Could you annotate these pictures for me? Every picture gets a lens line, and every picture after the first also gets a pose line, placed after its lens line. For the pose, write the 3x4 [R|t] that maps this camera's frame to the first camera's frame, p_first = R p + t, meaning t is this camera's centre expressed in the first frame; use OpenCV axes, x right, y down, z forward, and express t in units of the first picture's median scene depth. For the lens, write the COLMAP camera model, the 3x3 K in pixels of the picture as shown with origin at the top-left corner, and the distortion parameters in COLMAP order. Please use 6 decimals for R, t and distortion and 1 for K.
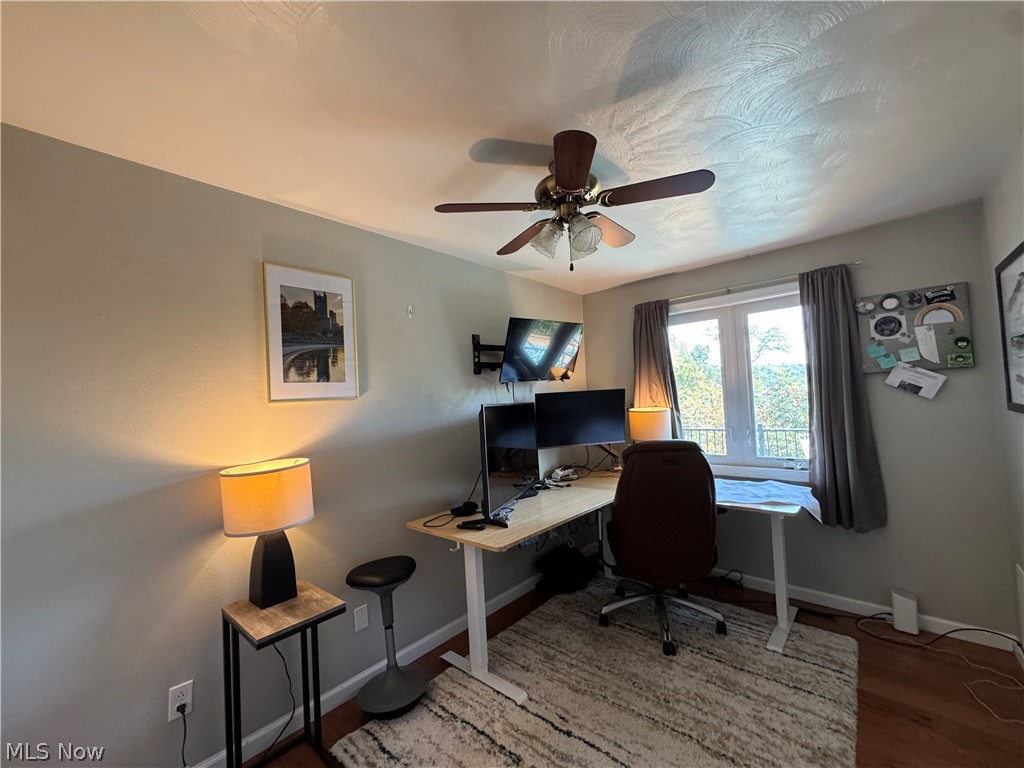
lens RADIAL K [[411.3, 0, 510.6], [0, 411.3, 386.6], [0, 0, 1]] dist [-0.000473, -0.000041]
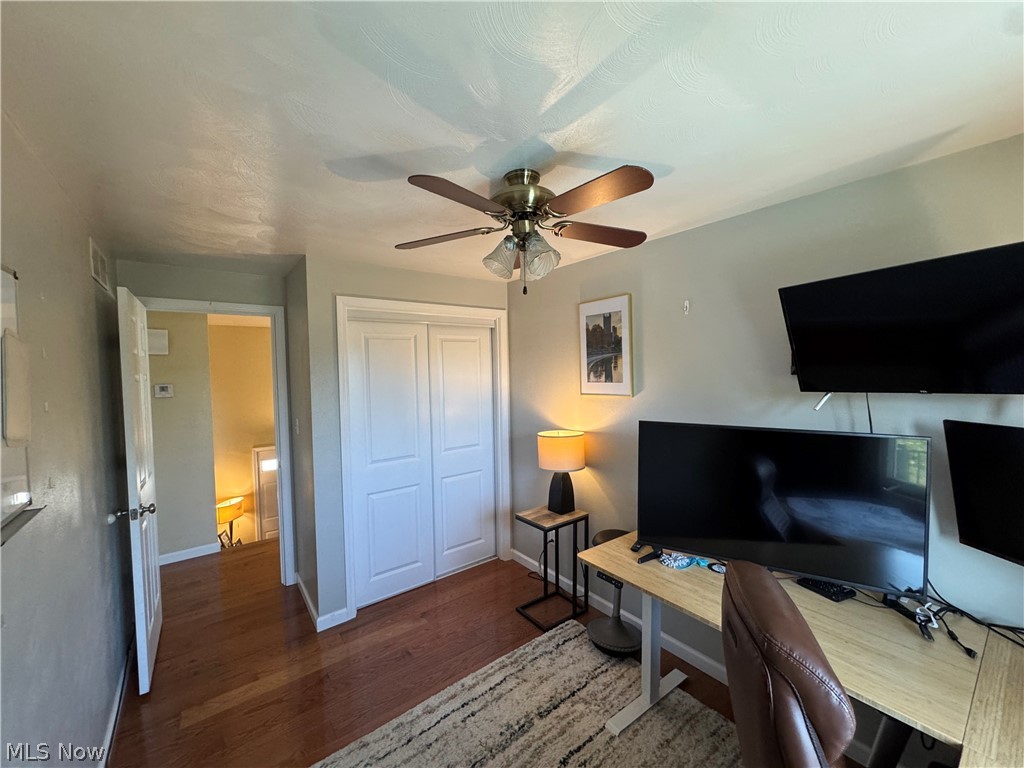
lens RADIAL K [[411.3, 0, 509.6], [0, 411.3, 385.1], [0, 0, 1]] dist [-0.000473, -0.000041]
pose [[-0.195478, 0.100340, -0.975561, 0.914049], [0.061494, 0.994049, 0.089920, -0.143401], [0.978778, -0.042414, -0.200485, 0.969090]]
